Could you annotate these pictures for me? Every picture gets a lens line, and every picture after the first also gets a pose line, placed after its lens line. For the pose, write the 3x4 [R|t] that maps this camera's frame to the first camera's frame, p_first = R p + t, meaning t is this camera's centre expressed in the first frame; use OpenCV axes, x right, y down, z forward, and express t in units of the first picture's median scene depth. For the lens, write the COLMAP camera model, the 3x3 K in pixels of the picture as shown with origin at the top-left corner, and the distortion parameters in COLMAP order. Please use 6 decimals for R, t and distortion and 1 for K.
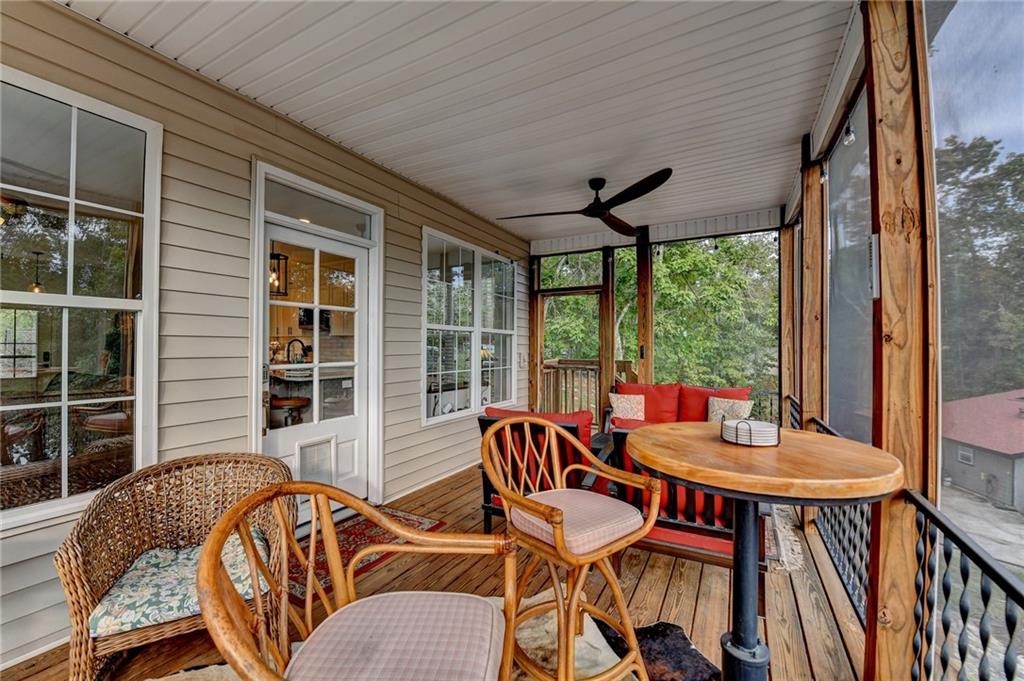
lens RADIAL K [[417.2, 0, 509.6], [0, 417.2, 341.4], [0, 0, 1]] dist [-0.016365, -0.000882]
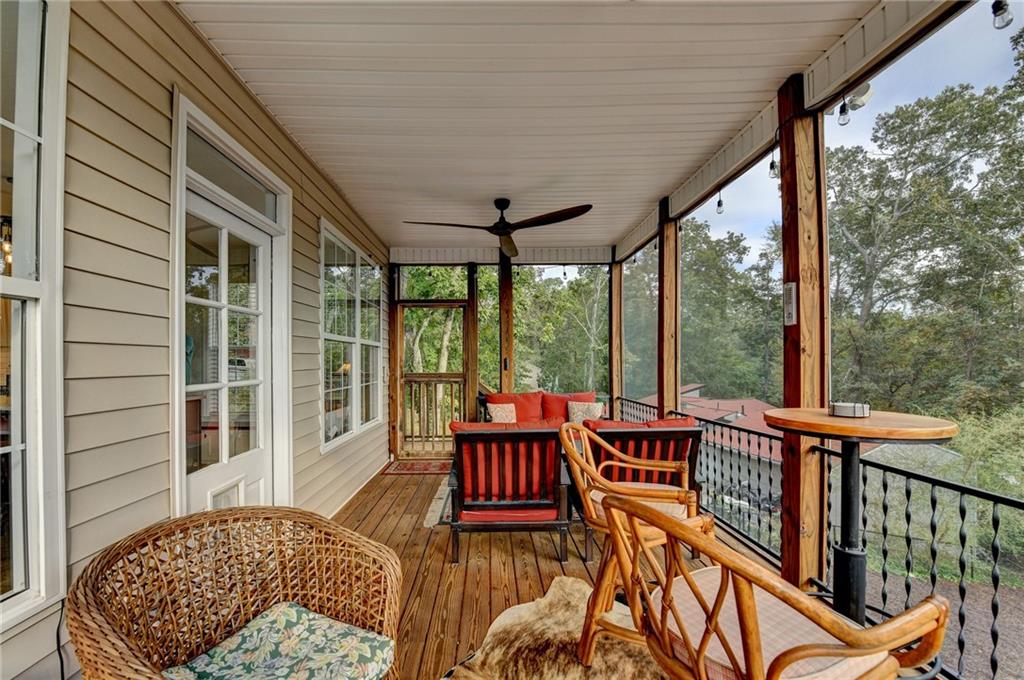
lens RADIAL K [[424.0, 0, 501.4], [0, 424.0, 356.6], [0, 0, 1]] dist [-0.018959, -0.000119]
pose [[0.863965, -0.002804, 0.503545, -0.403363], [0.001523, 0.999994, 0.002955, 0.004741], [-0.503550, -0.001786, 0.863964, 0.094118]]
